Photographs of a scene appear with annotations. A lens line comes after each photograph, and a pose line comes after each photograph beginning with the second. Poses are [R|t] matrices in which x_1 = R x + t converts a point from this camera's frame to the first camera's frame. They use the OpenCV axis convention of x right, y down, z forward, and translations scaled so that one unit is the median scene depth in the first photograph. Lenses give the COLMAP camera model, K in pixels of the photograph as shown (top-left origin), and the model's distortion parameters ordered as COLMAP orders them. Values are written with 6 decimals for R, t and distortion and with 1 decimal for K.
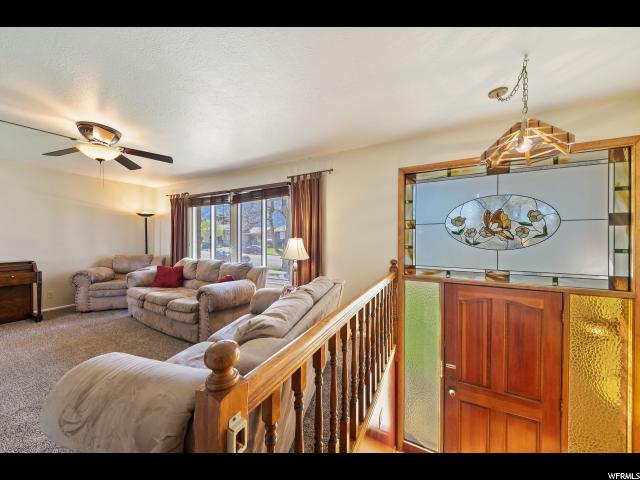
lens RADIAL K [[220.6, 0, 323.8], [0, 220.6, 237.5], [0, 0, 1]] dist [-0.005725, -0.000234]
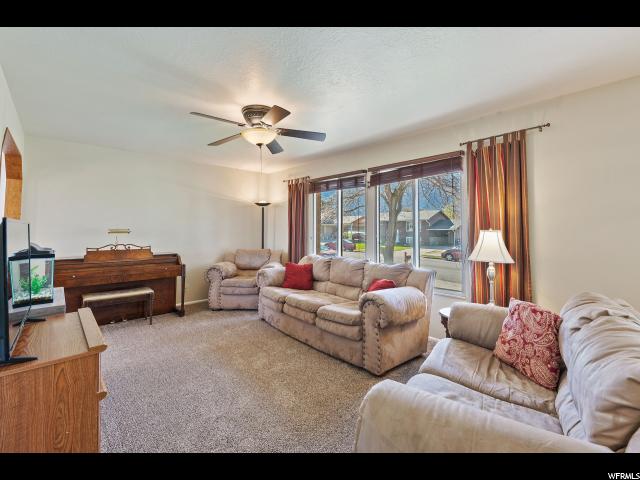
lens RADIAL K [[287.3, 0, 322.2], [0, 287.3, 218.5], [0, 0, 1]] dist [0.002242, 0.000203]
pose [[0.939623, -0.016035, -0.341836, -0.266342], [0.003634, 0.999313, -0.036888, -0.002631], [0.342192, 0.033418, 0.939035, -0.012193]]
